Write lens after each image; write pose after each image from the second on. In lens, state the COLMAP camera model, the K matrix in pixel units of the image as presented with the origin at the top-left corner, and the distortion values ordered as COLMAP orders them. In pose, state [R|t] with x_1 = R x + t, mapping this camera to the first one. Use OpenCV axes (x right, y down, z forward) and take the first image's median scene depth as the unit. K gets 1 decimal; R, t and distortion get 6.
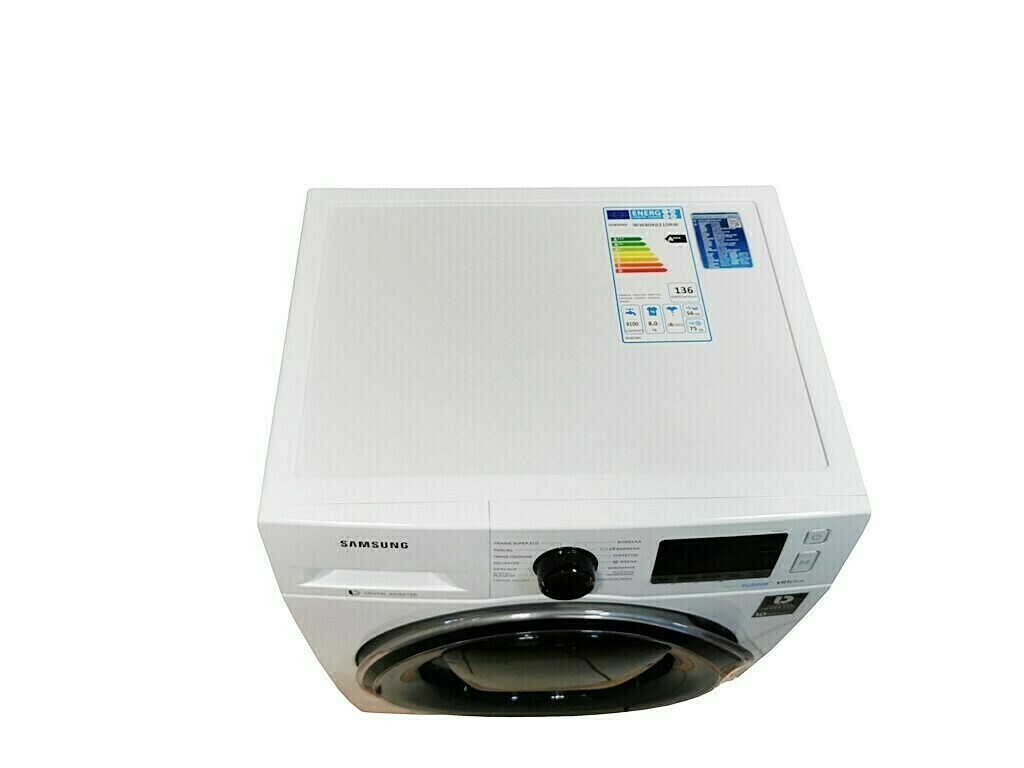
lens RADIAL K [[807.8, 0, 513.8], [0, 807.8, 373.4], [0, 0, 1]] dist [0.046381, -0.095937]
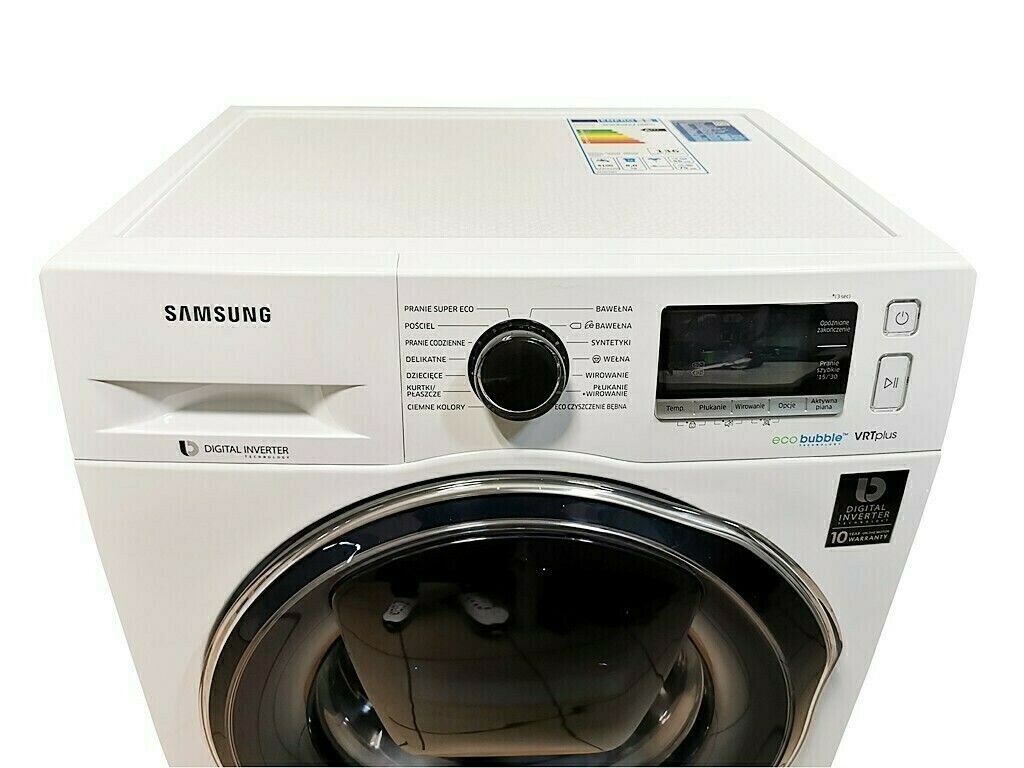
lens RADIAL K [[807.8, 0, 505.1], [0, 807.8, 383.2], [0, 0, 1]] dist [0.046381, -0.095937]
pose [[0.999852, -0.016812, -0.003648, 0.049820], [0.013652, 0.904471, -0.426316, 0.469840], [0.010467, 0.426203, 0.904567, 0.385674]]
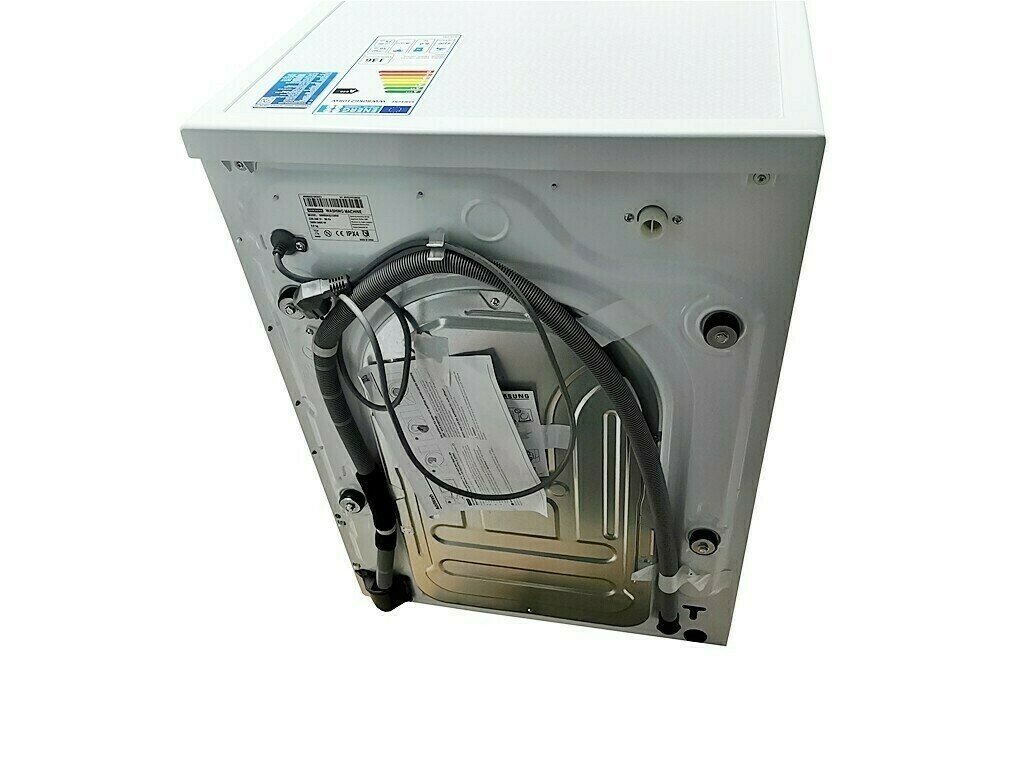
lens RADIAL K [[807.8, 0, 511.5], [0, 807.8, 384.0], [0, 0, 1]] dist [0.046381, -0.095937]
pose [[-0.969400, -0.122800, 0.212566, -0.197217], [0.229048, -0.140900, 0.963164, -1.071615], [-0.088326, 0.982378, 0.164716, 1.258030]]
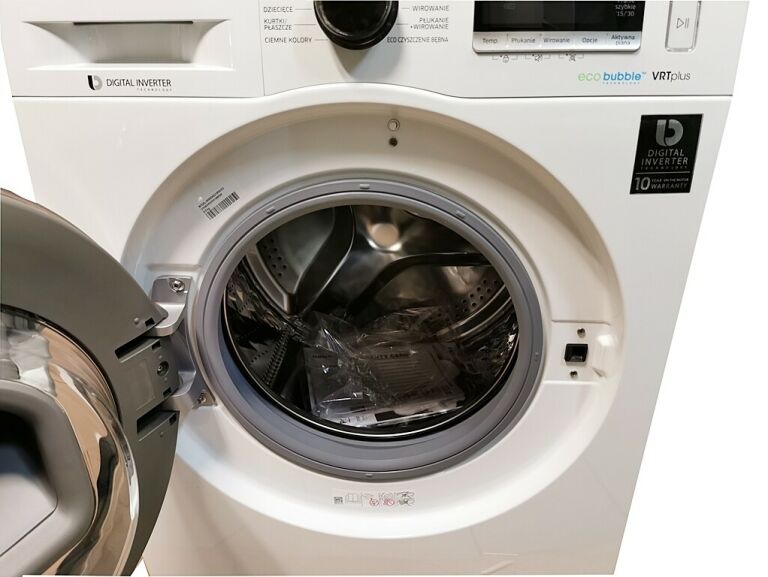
lens RADIAL K [[605.9, 0, 381.5], [0, 605.9, 293.9], [0, 0, 1]] dist [0.046381, -0.095937]
pose [[0.994841, 0.006949, -0.101207, 0.133154], [-0.055120, 0.874565, -0.481766, 0.678739], [0.085164, 0.484859, 0.870436, 0.574937]]
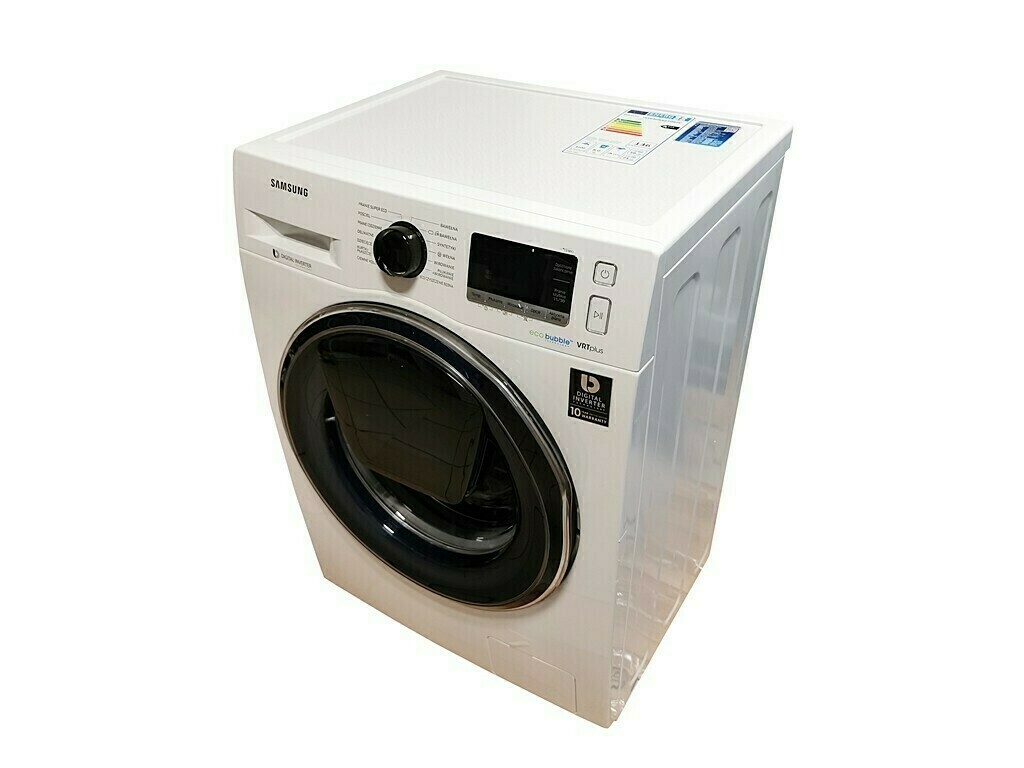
lens RADIAL K [[807.8, 0, 505.1], [0, 807.8, 388.3], [0, 0, 1]] dist [0.046381, -0.095937]
pose [[0.828104, 0.289381, -0.480107, 0.717304], [-0.440863, 0.865189, -0.238928, 0.561258], [0.346242, 0.409519, 0.844044, 0.140588]]
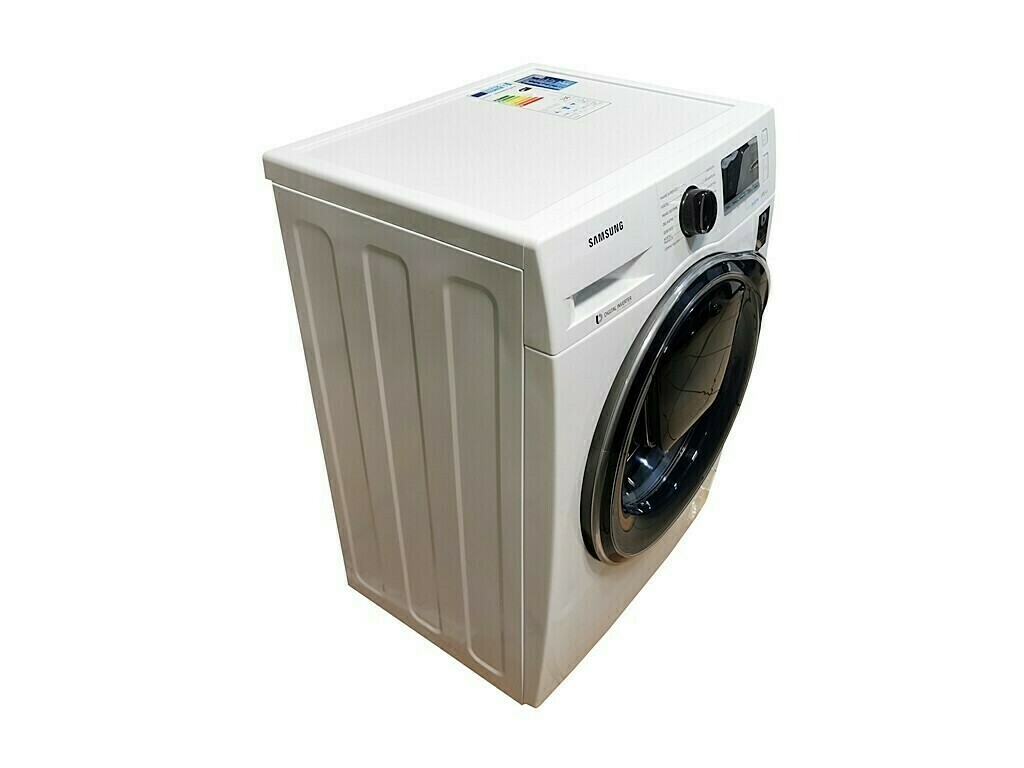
lens RADIAL K [[807.8, 0, 511.3], [0, 807.8, 379.4], [0, 0, 1]] dist [0.046381, -0.095937]
pose [[0.638304, -0.466554, 0.612287, -0.940814], [0.651633, 0.750932, -0.107123, 0.353230], [-0.409807, 0.467364, 0.783345, 0.204074]]
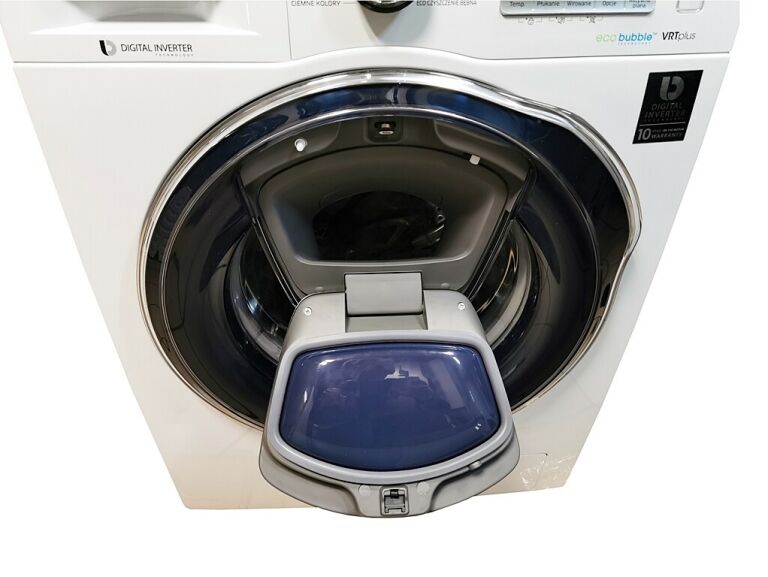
lens RADIAL K [[605.9, 0, 387.2], [0, 605.9, 287.9], [0, 0, 1]] dist [0.046381, -0.095937]
pose [[0.998856, -0.041666, 0.023455, 0.035850], [0.046689, 0.955724, -0.290538, 0.620092], [-0.010311, 0.291301, 0.956576, 0.496139]]
